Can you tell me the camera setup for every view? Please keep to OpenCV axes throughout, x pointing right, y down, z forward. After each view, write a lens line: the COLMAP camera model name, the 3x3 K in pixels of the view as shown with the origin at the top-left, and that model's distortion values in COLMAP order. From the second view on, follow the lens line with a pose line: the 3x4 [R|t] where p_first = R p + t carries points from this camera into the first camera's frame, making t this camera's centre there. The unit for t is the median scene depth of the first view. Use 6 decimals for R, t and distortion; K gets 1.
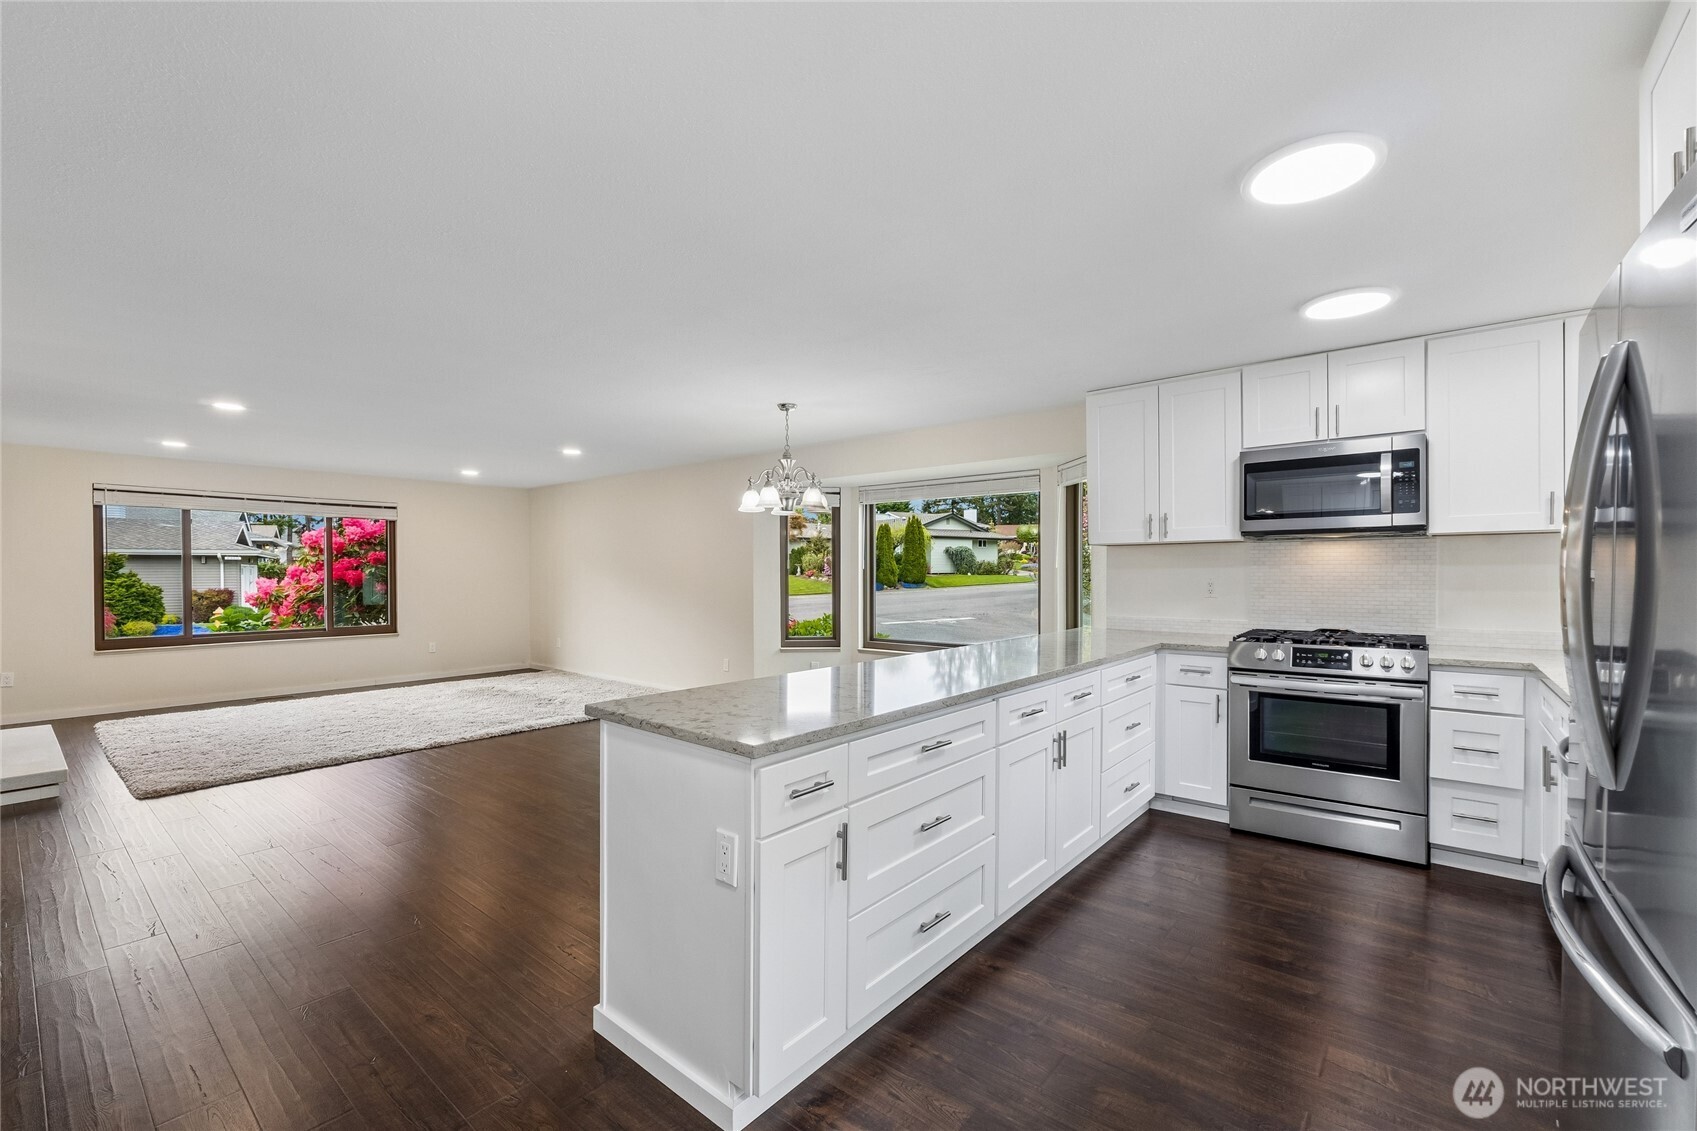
lens RADIAL K [[708.6, 0, 872.9], [0, 708.6, 580.8], [0, 0, 1]] dist [-0.013839, 0.000795]
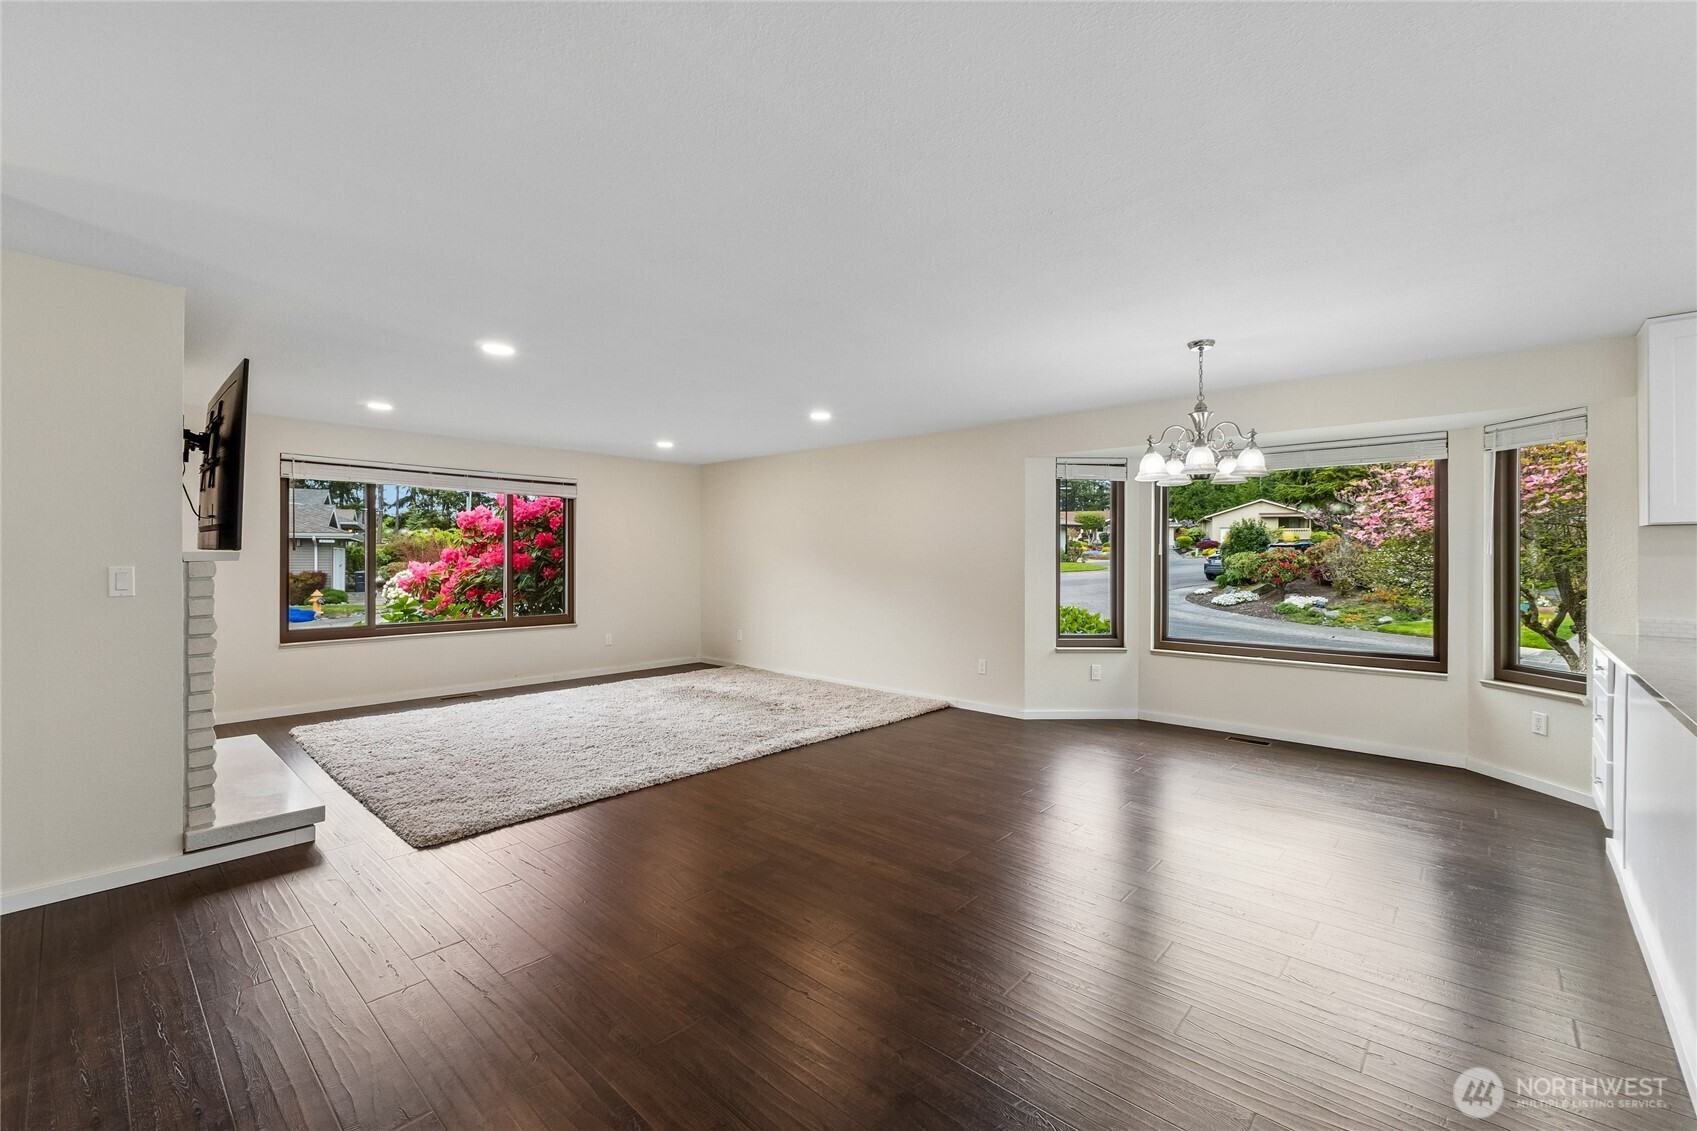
lens RADIAL K [[708.6, 0, 876.8], [0, 708.6, 558.6], [0, 0, 1]] dist [-0.013839, 0.000795]
pose [[0.998635, 0.005235, -0.051978, -0.258480], [-0.005838, 0.999917, -0.011456, -0.000778], [0.051913, 0.011744, 0.998583, 0.125598]]
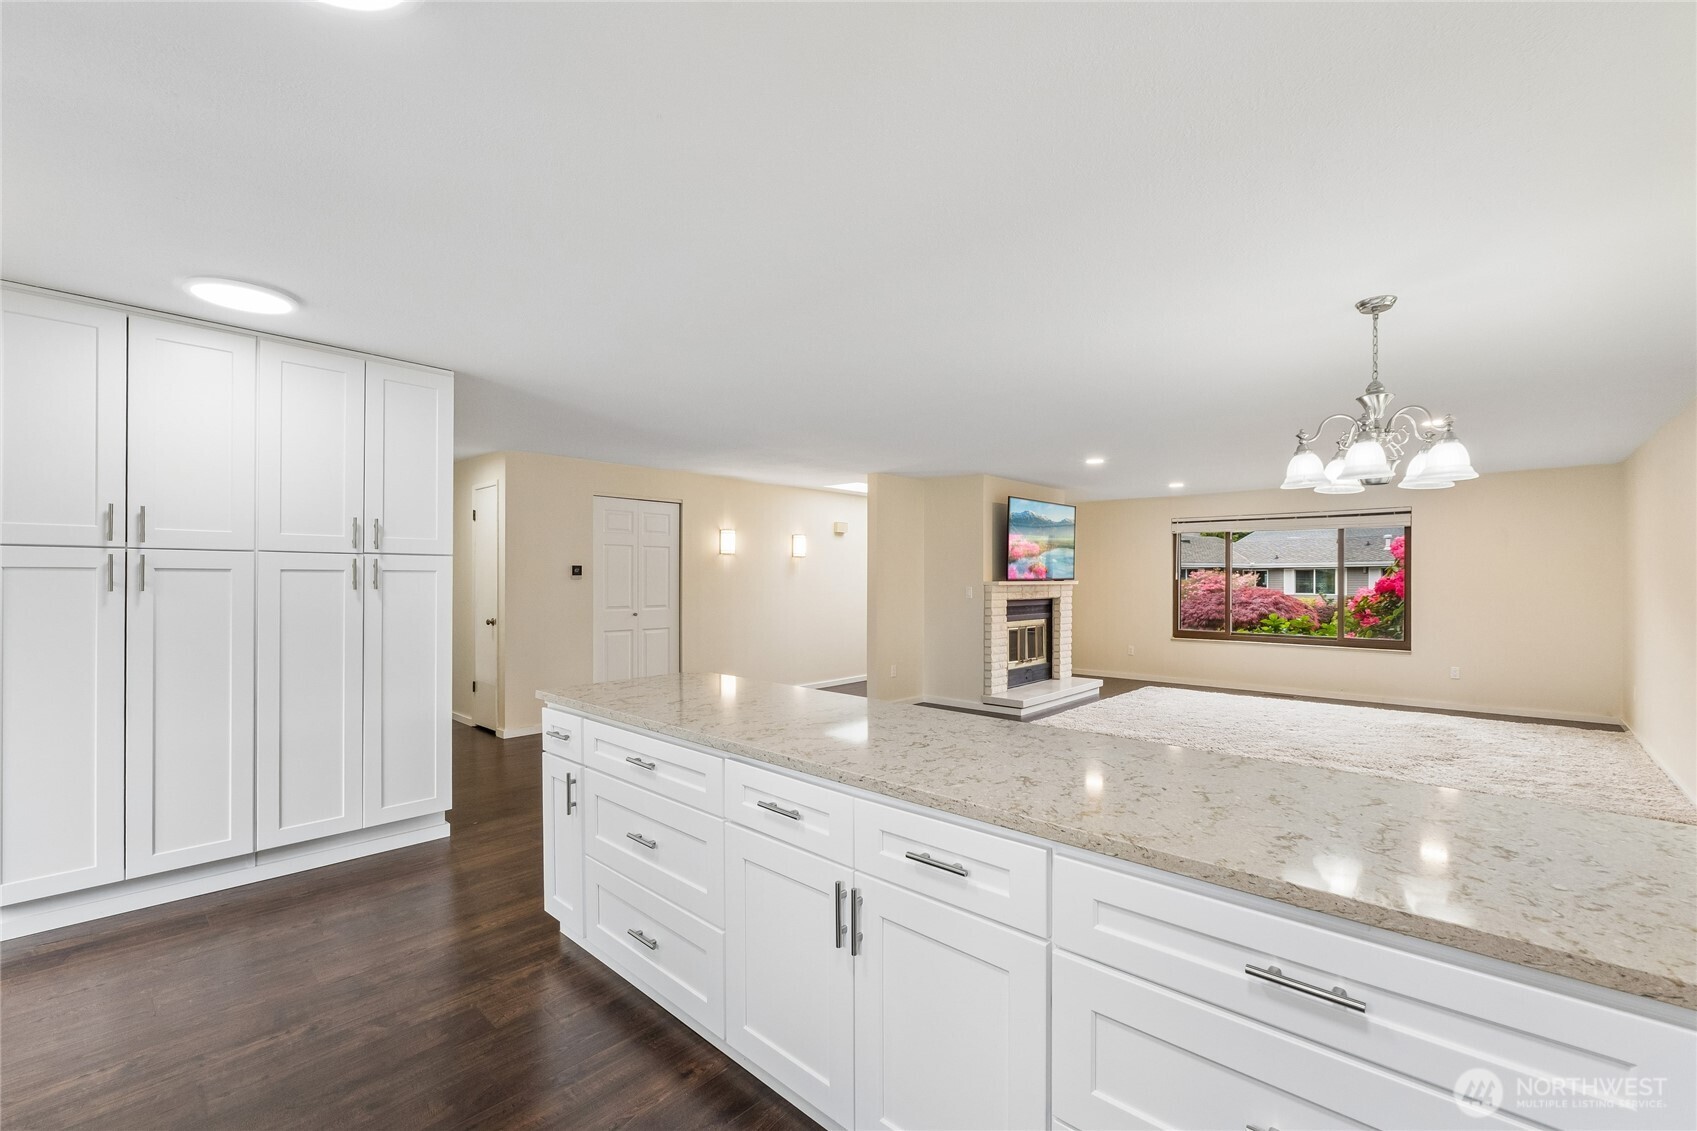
lens RADIAL K [[708.6, 0, 852.3], [0, 708.6, 580.2], [0, 0, 1]] dist [-0.013839, 0.000795]
pose [[-0.071285, 0.003340, -0.997450, 0.288170], [-0.015033, 0.999877, 0.004423, -0.009796], [0.997343, 0.015310, -0.071226, 0.368802]]
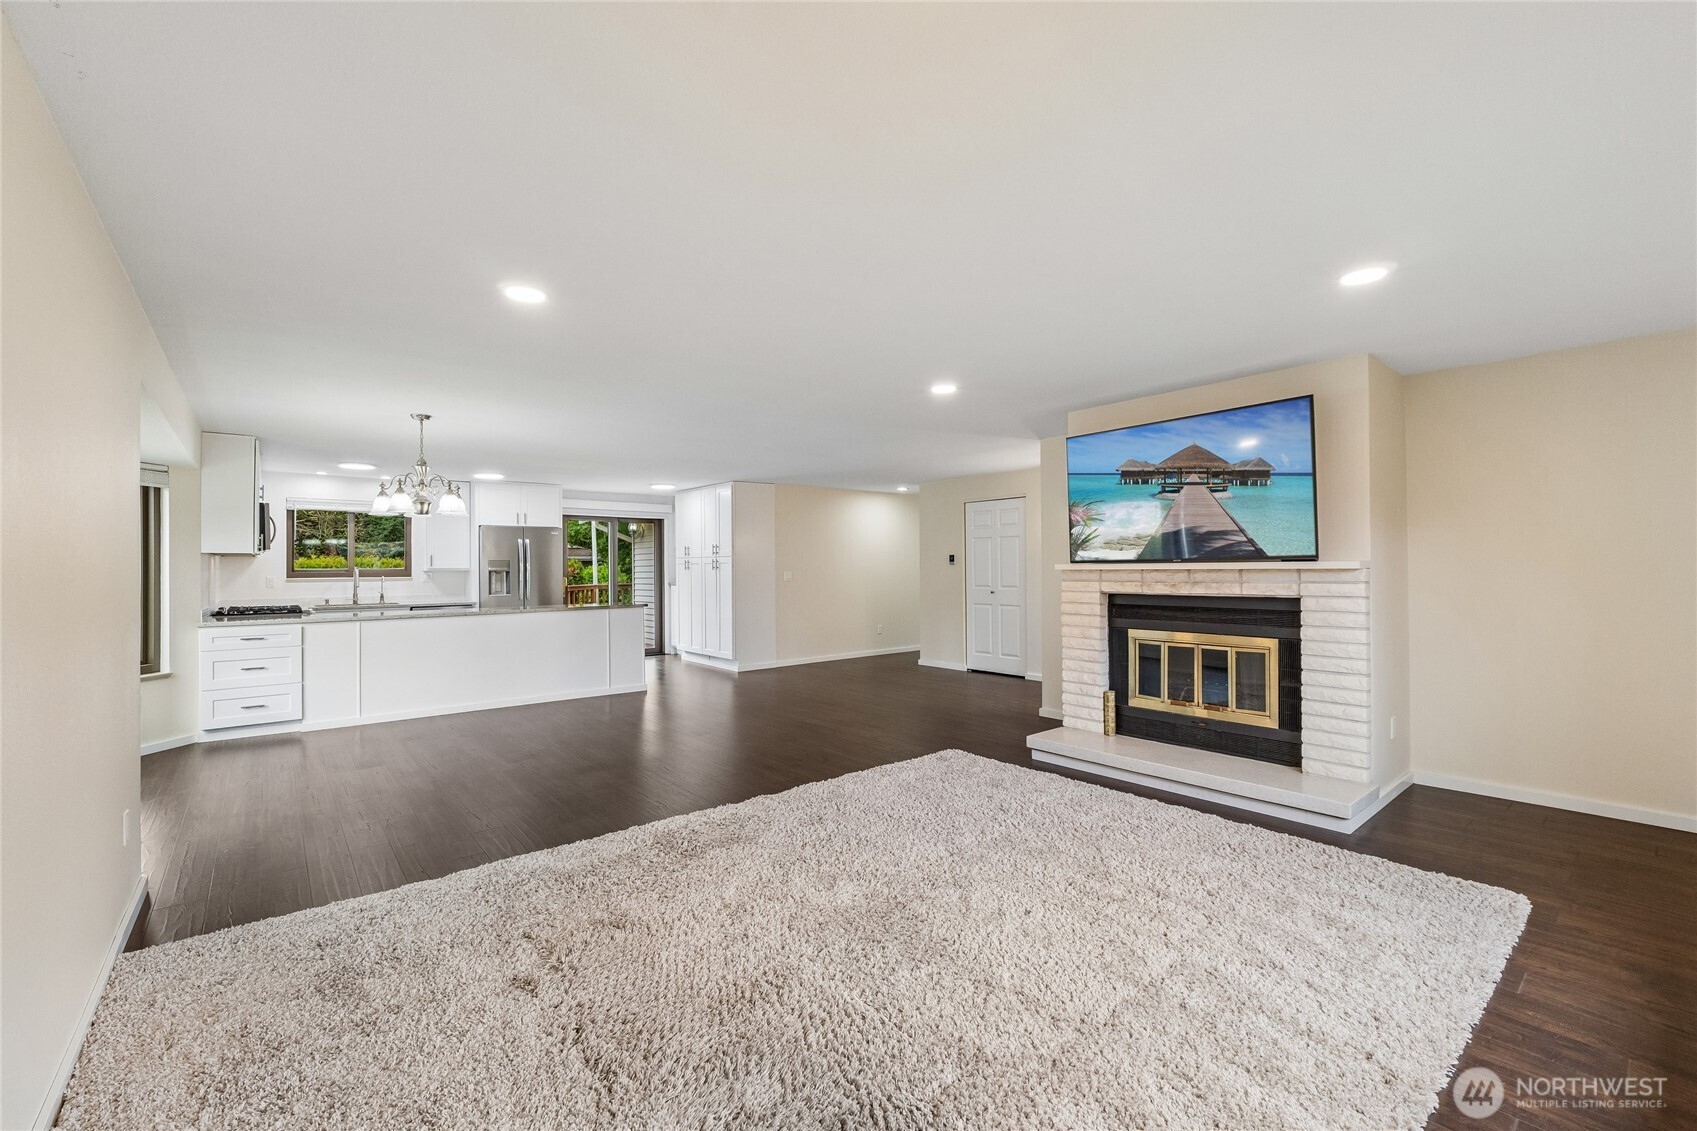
lens RADIAL K [[708.6, 0, 856.9], [0, 708.6, 561.2], [0, 0, 1]] dist [-0.013839, 0.000795]
pose [[-0.978770, 0.011871, 0.204620, -0.584547], [0.013603, 0.999883, 0.007061, -0.016615], [-0.204512, 0.009695, -0.978816, 1.142668]]
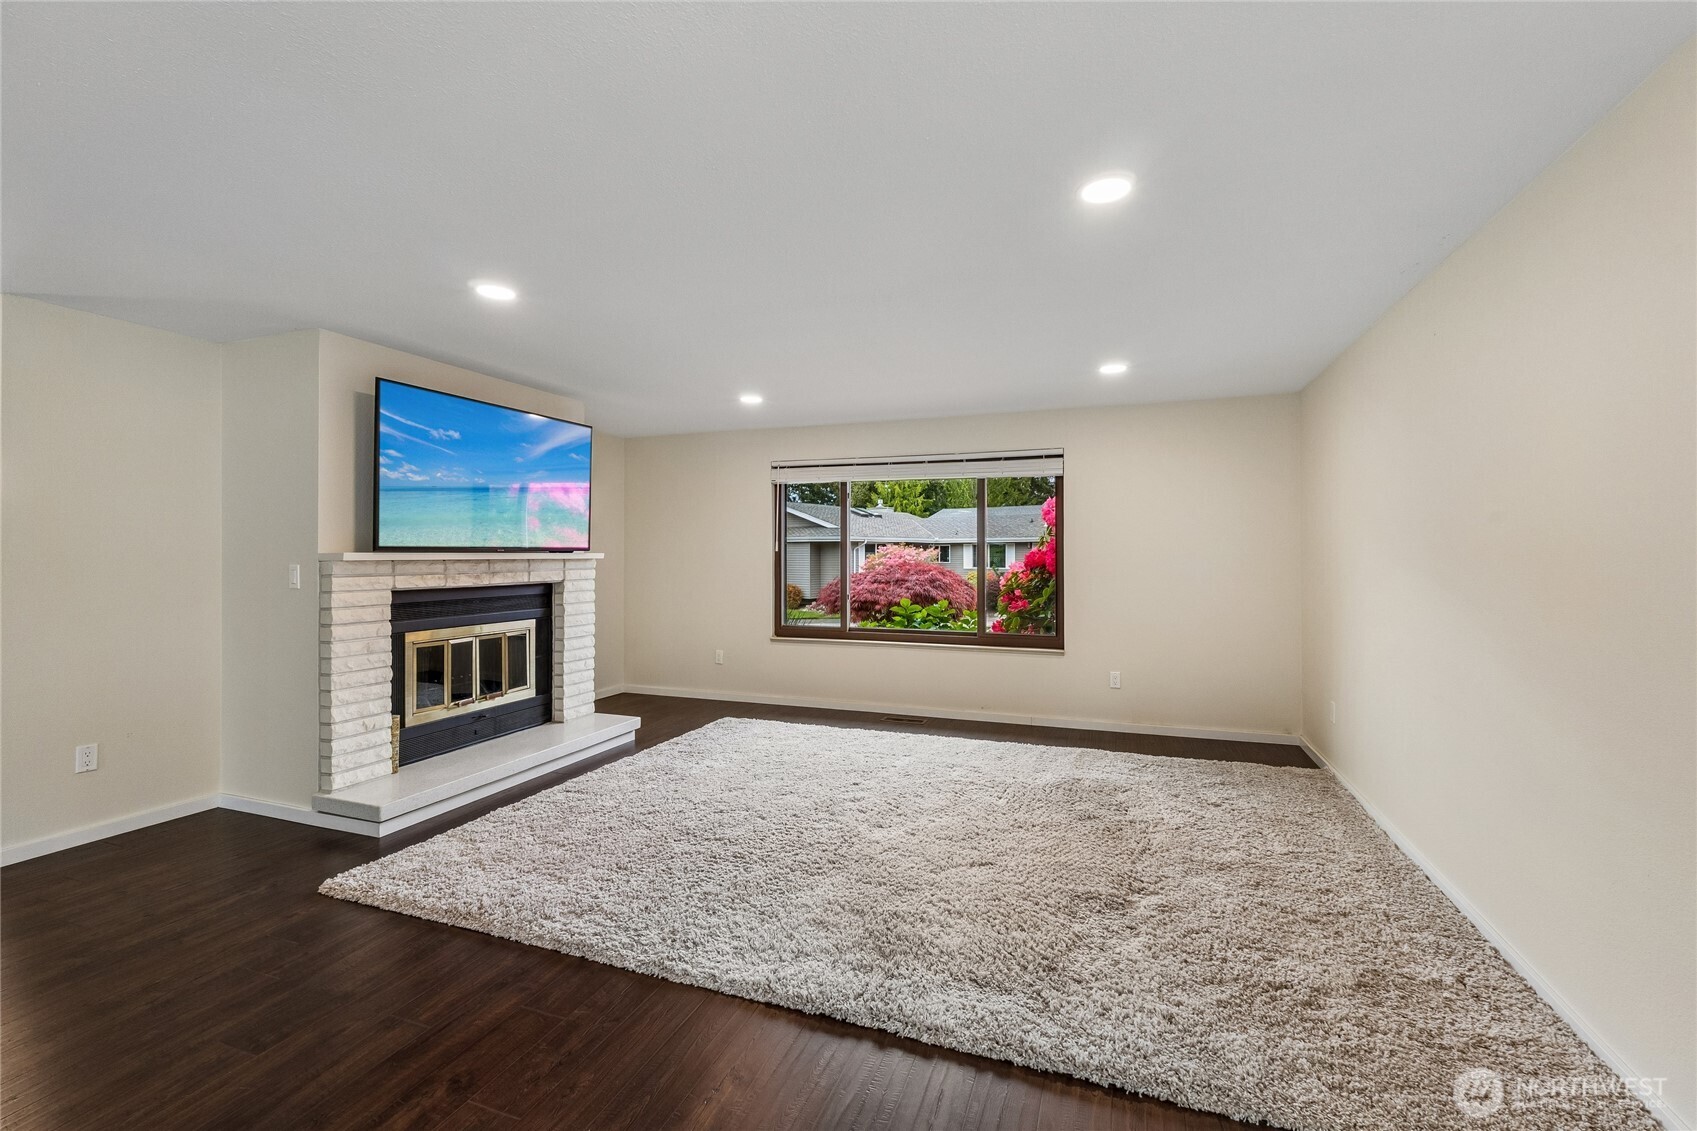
lens RADIAL K [[708.6, 0, 860.8], [0, 708.6, 557.6], [0, 0, 1]] dist [-0.013839, 0.000795]
pose [[0.314392, 0.004917, -0.949280, -0.125332], [-0.013496, 0.999909, 0.000709, -0.008567], [0.949197, 0.012589, 0.314430, 0.654558]]
